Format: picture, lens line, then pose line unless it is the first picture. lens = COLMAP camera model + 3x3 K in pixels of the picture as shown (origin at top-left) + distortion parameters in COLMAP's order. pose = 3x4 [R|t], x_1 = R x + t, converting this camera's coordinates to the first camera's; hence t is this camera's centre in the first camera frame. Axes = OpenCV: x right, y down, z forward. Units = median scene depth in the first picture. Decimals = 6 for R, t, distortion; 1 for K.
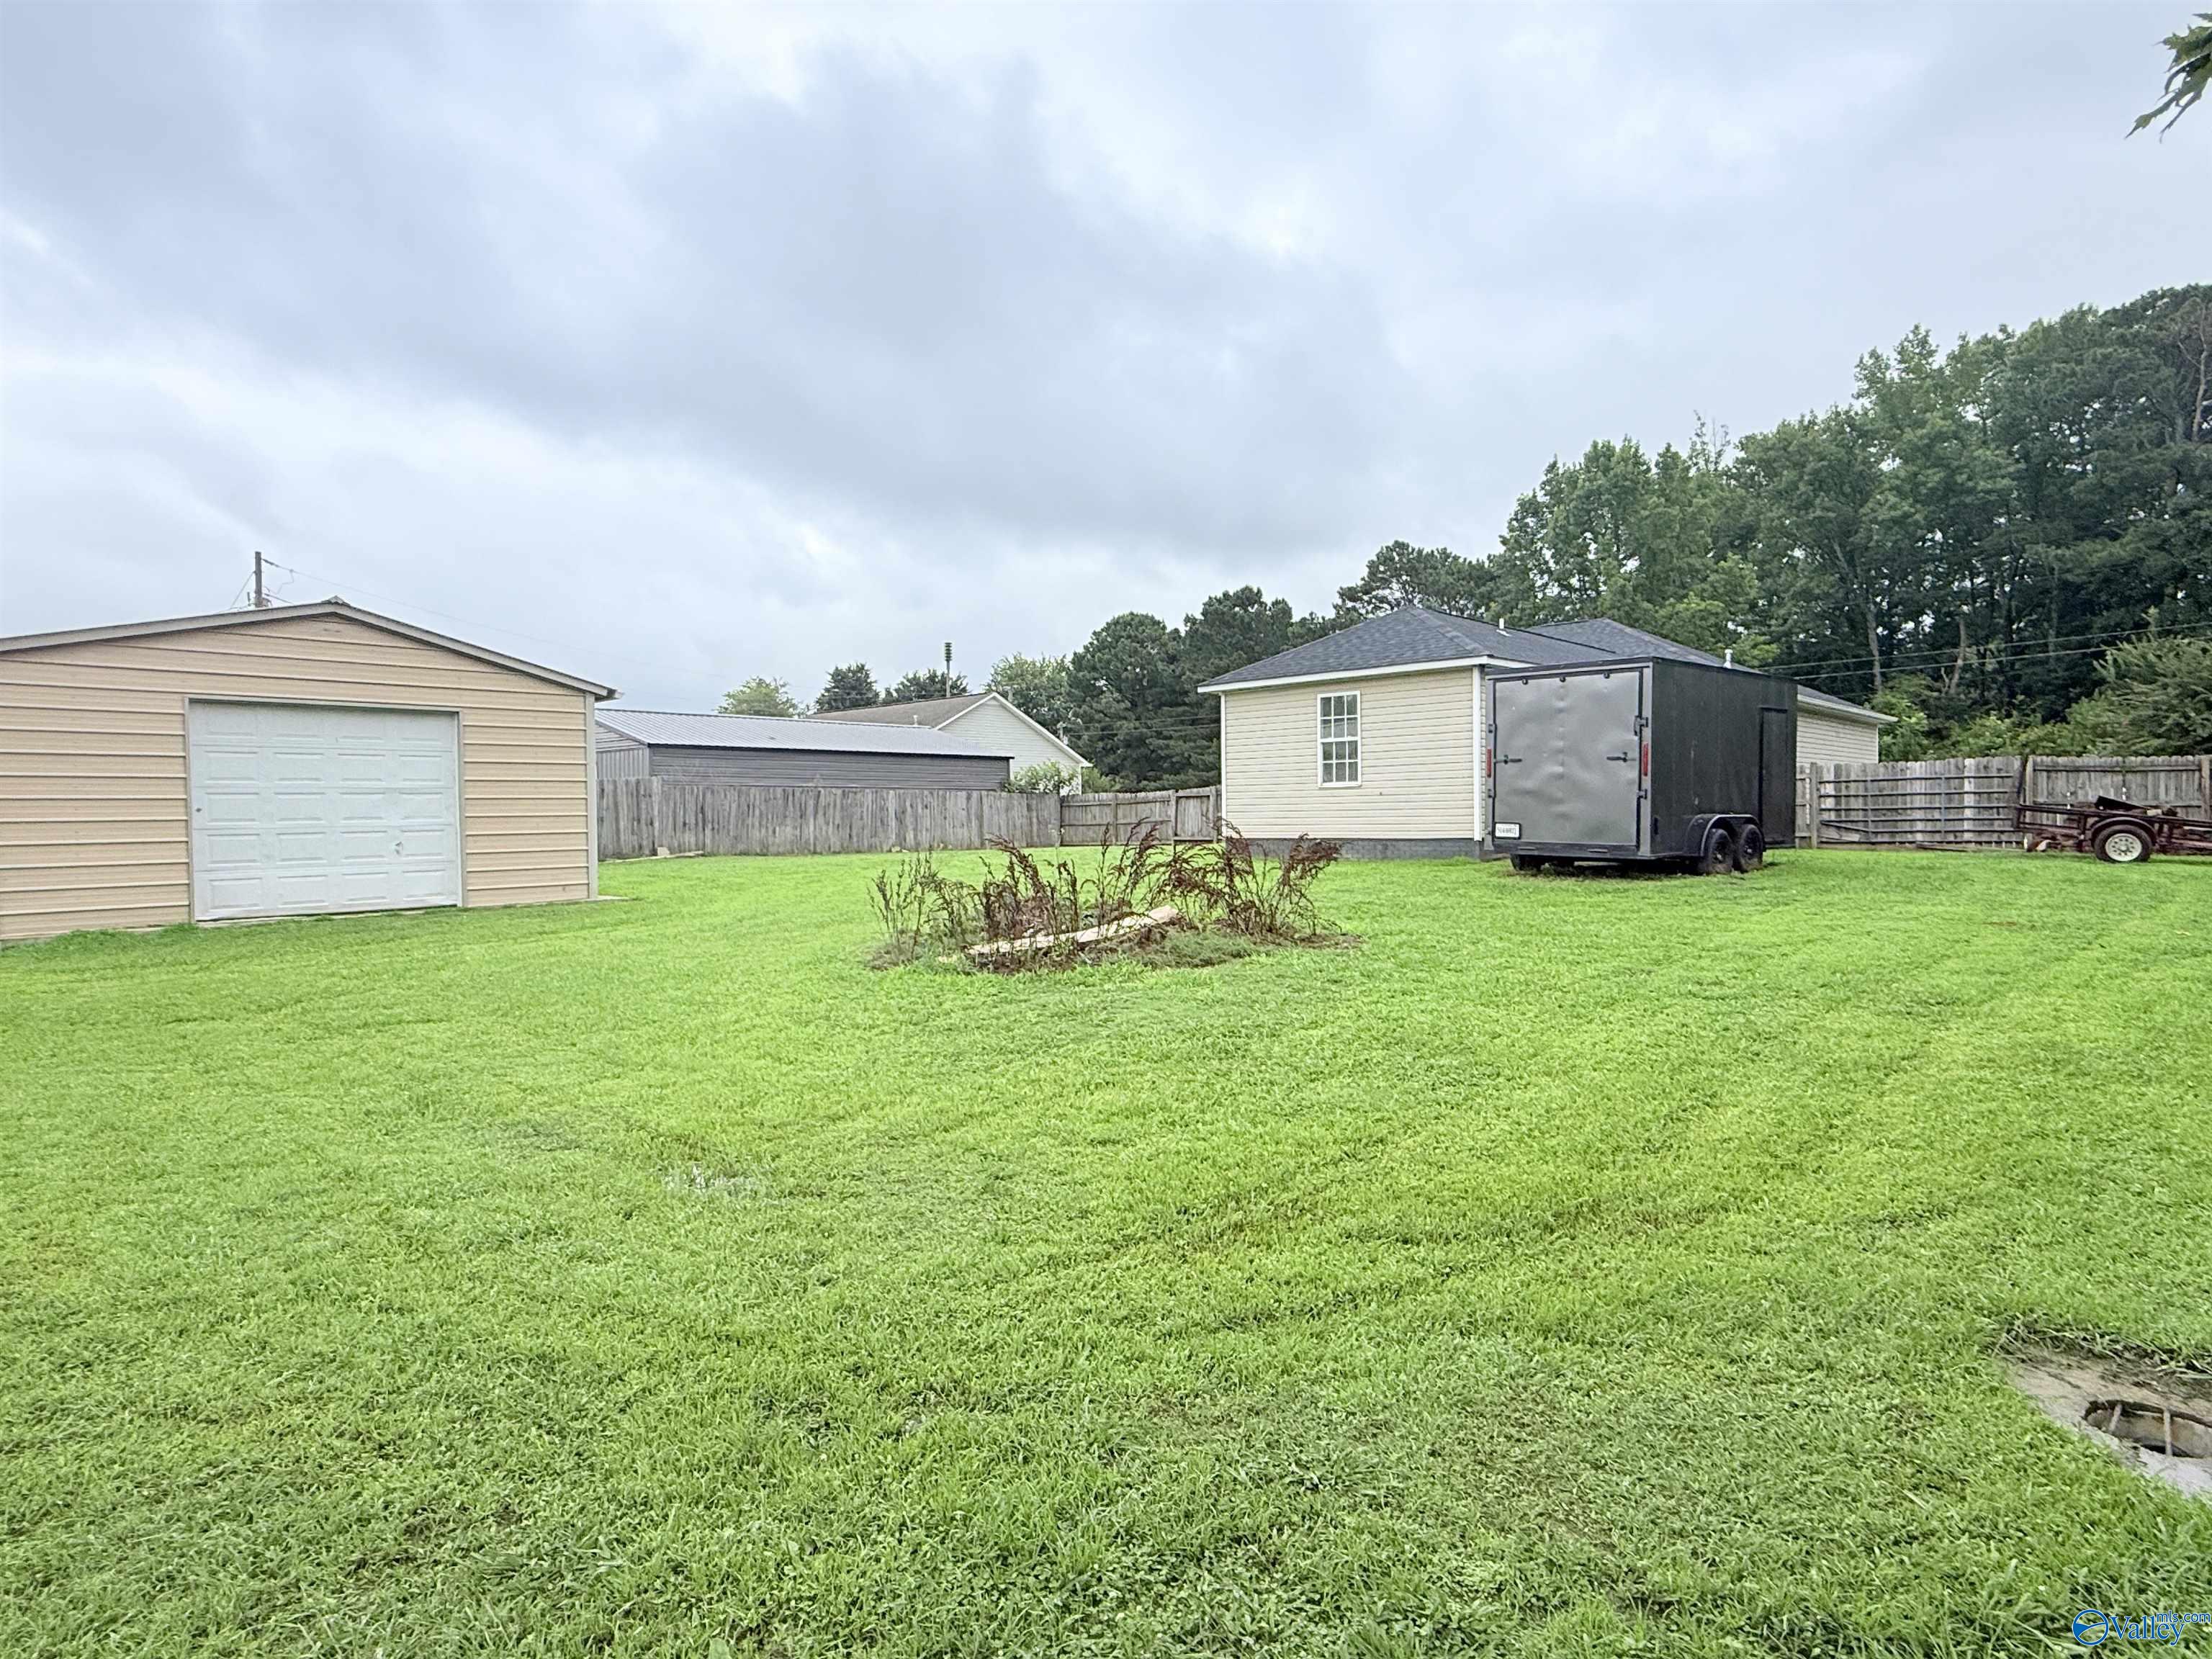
lens RADIAL K [[1204.3, 0, 1093.1], [0, 1204.3, 835.7], [0, 0, 1]] dist [0.001849, 0.001023]
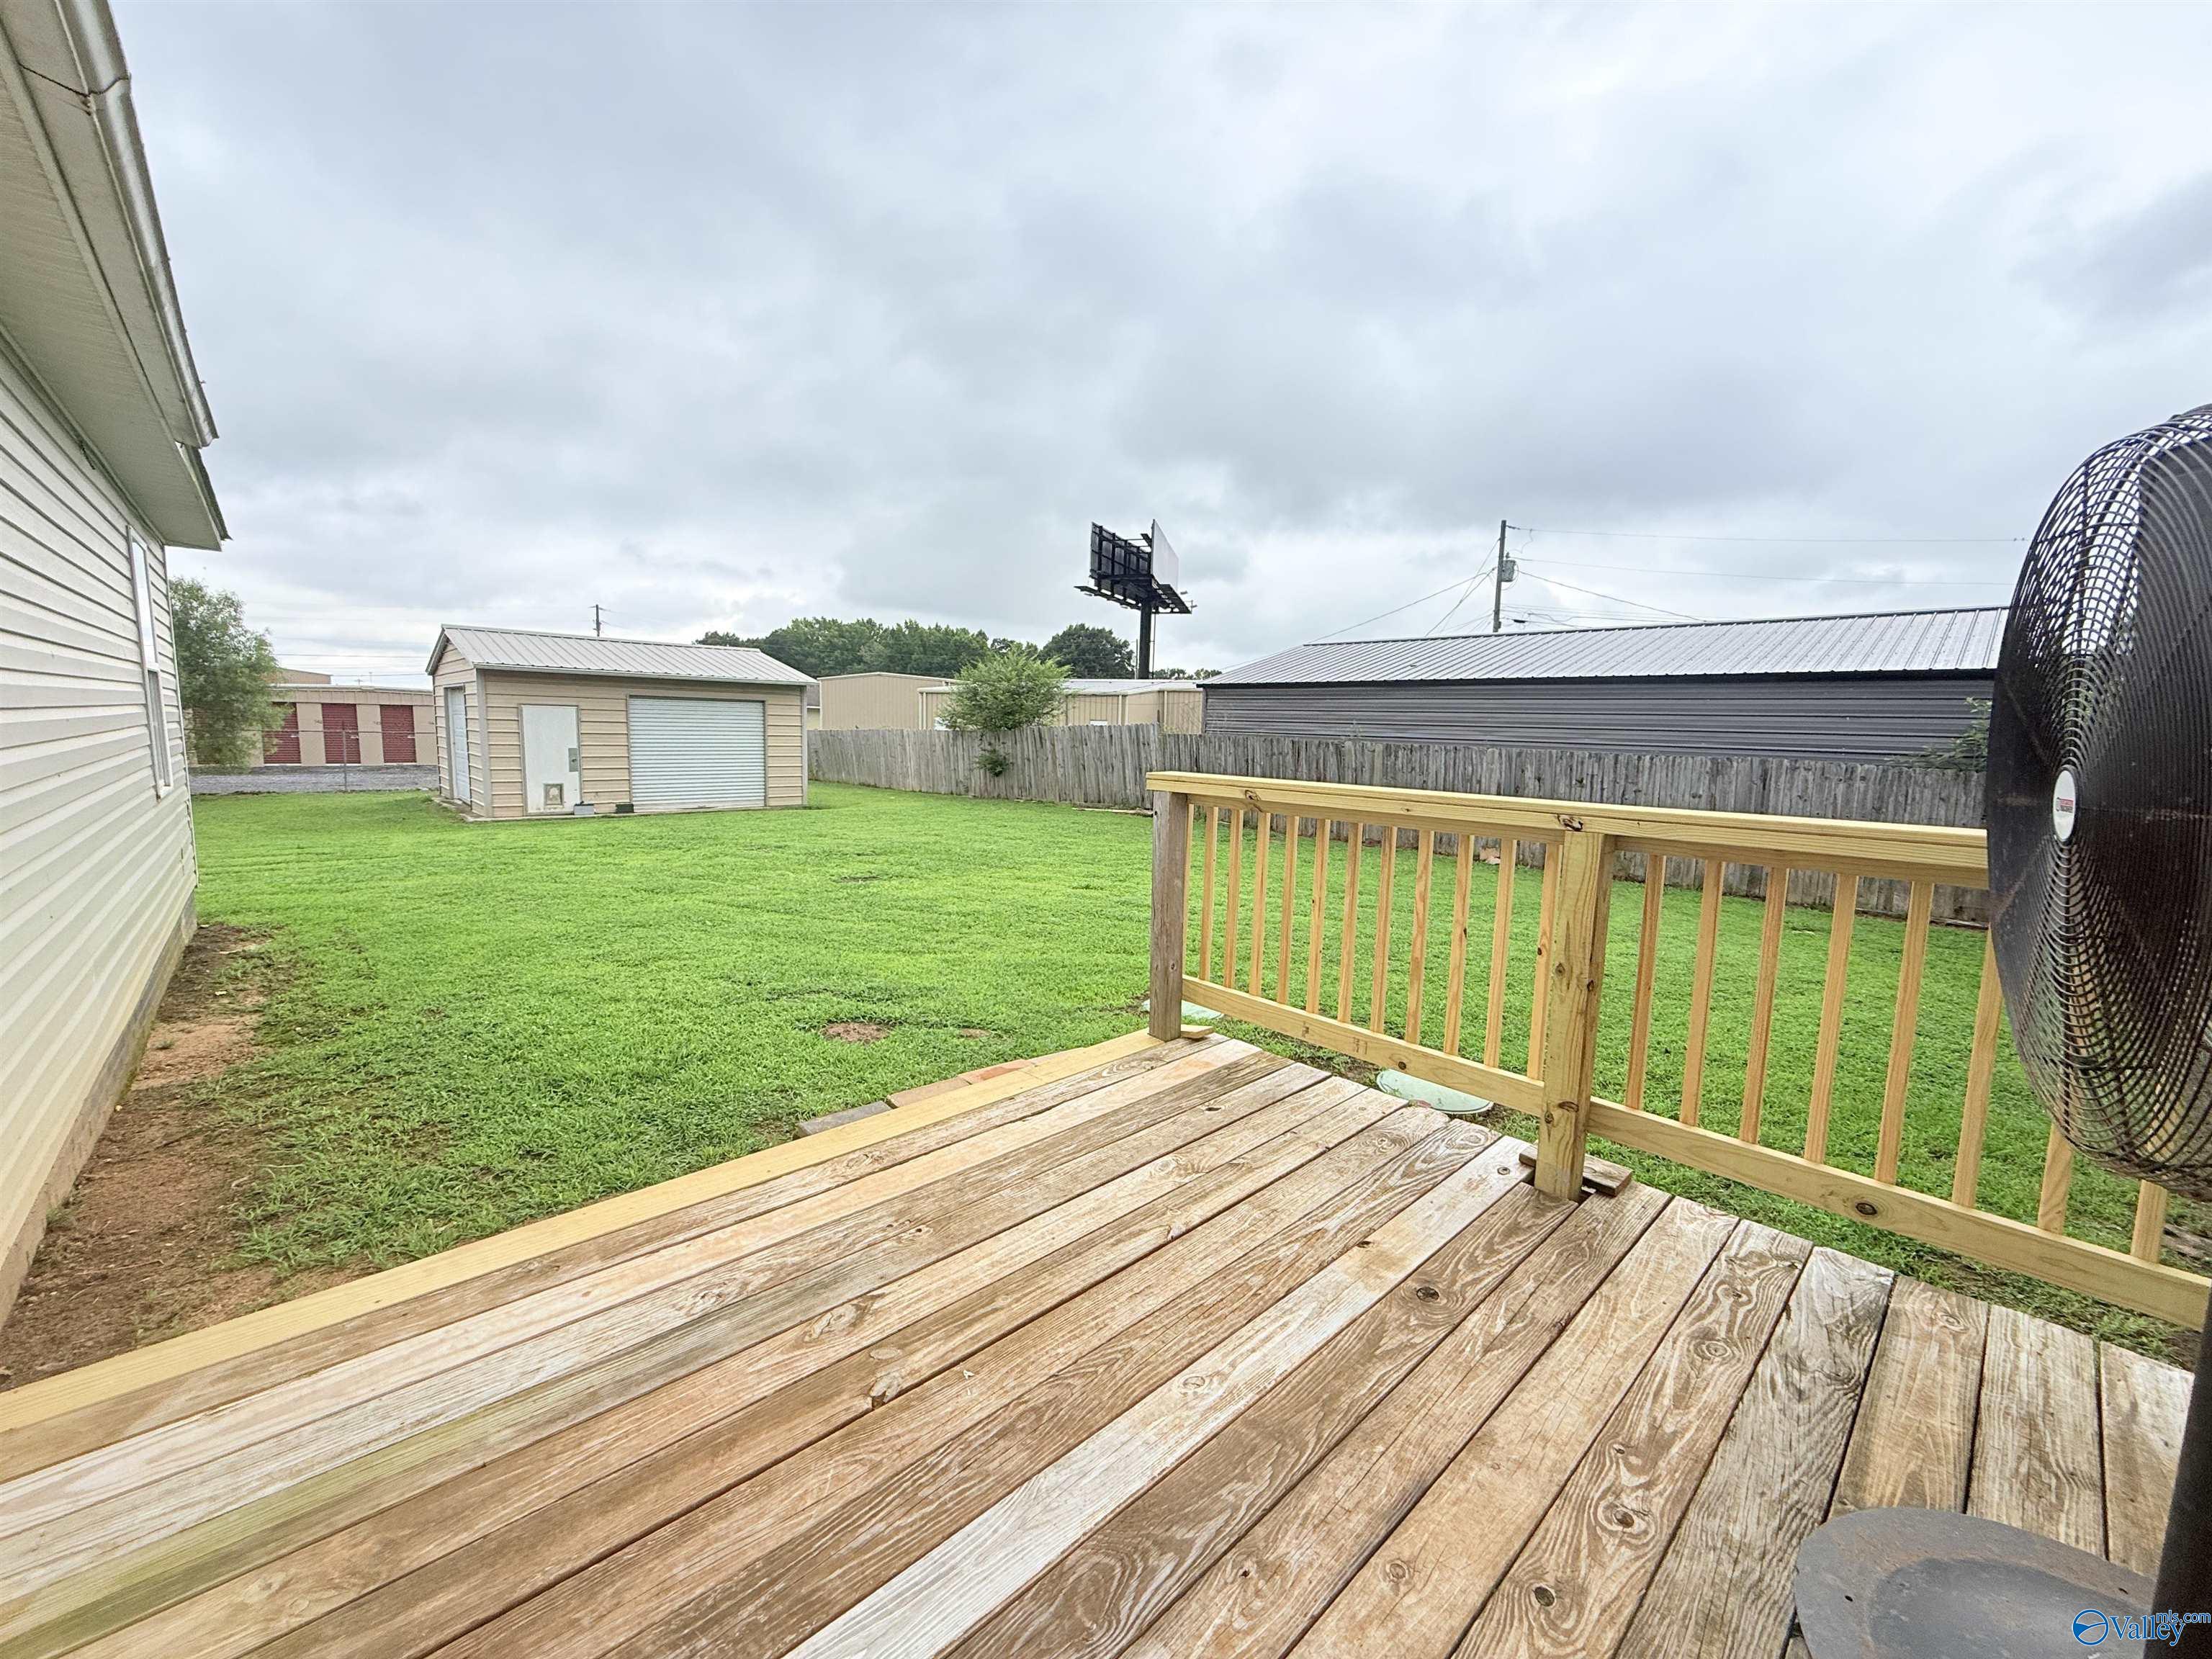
lens RADIAL K [[876.0, 0, 1098.9], [0, 876.0, 831.4], [0, 0, 1]] dist [0.003183, -0.000003]
pose [[-0.046874, 0.136562, -0.989522, 0.587865], [-0.043203, 0.989407, 0.138592, -0.108017], [0.997966, 0.049247, -0.040477, 1.855056]]
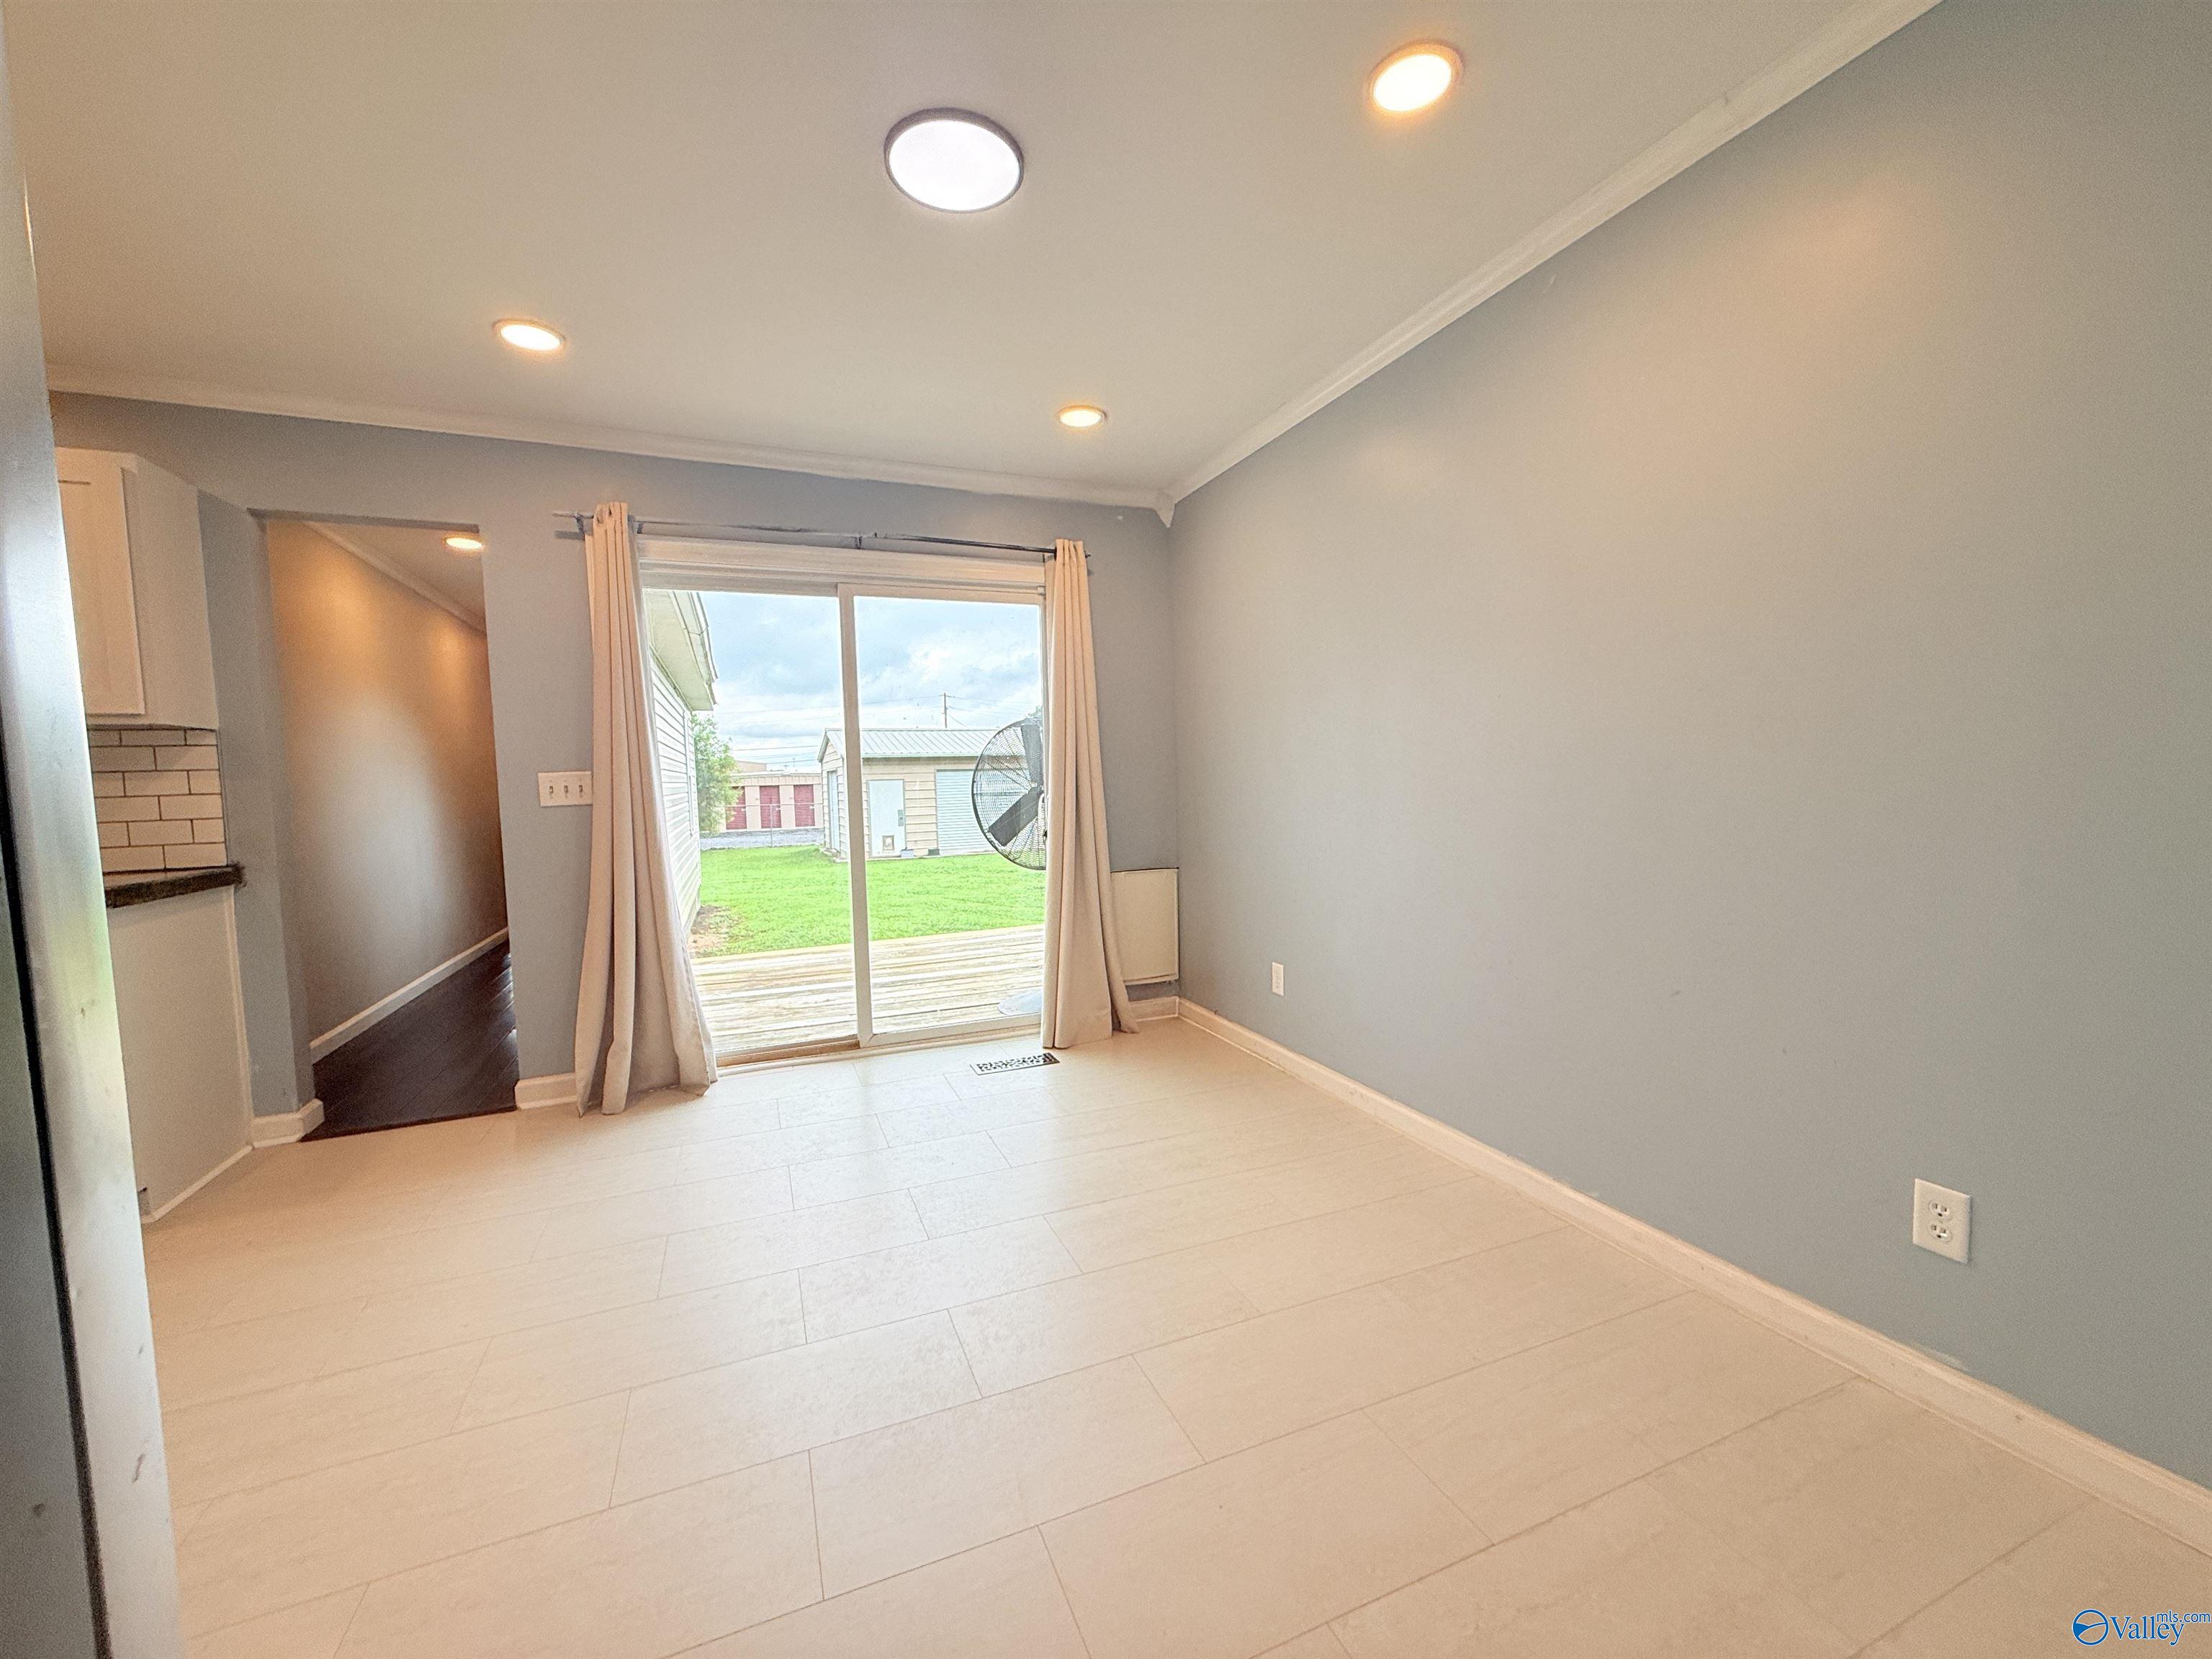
lens RADIAL K [[876.0, 0, 1098.9], [0, 876.0, 831.4], [0, 0, 1]] dist [0.003183, -0.000003]
pose [[-0.388135, 0.085377, -0.917640, 0.805582], [0.017201, 0.996197, 0.085410, -0.117872], [0.921442, 0.017366, -0.388127, 2.074969]]
